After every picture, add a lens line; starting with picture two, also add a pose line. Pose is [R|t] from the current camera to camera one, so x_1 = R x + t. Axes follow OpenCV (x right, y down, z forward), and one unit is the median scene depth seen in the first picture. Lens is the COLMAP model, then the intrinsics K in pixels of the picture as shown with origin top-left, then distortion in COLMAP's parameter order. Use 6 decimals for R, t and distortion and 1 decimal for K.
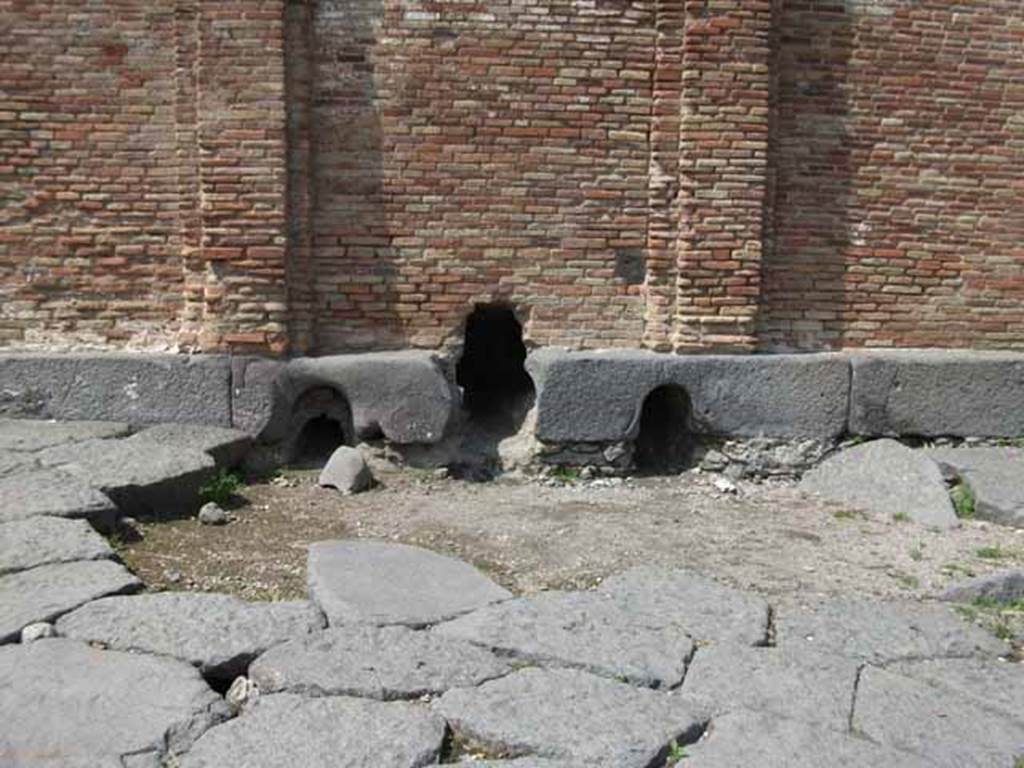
lens RADIAL K [[1009.9, 0, 560.8], [0, 1009.9, 369.8], [0, 0, 1]] dist [-0.165480, 0.116192]
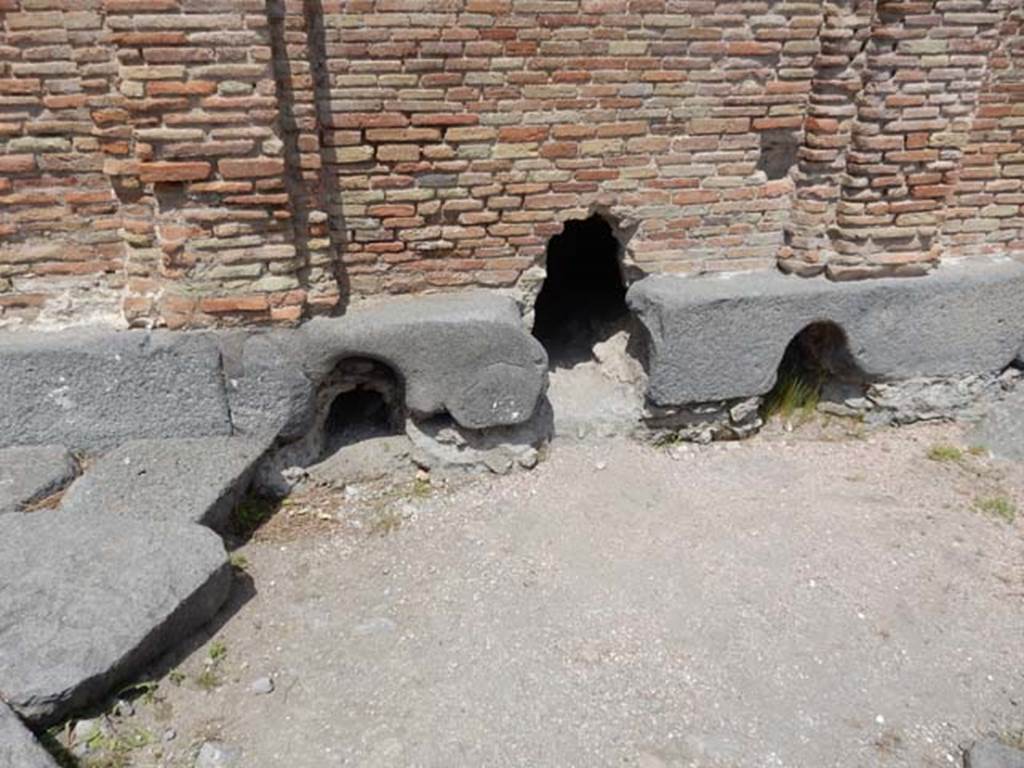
lens RADIAL K [[744.6, 0, 512.0], [0, 744.6, 384.0], [0, 0, 1]] dist [-0.007440, -0.000206]
pose [[0.995223, -0.054500, 0.080998, -0.172624], [0.026196, 0.948323, 0.316224, -0.125286], [-0.094047, -0.312591, 0.945221, 0.486987]]
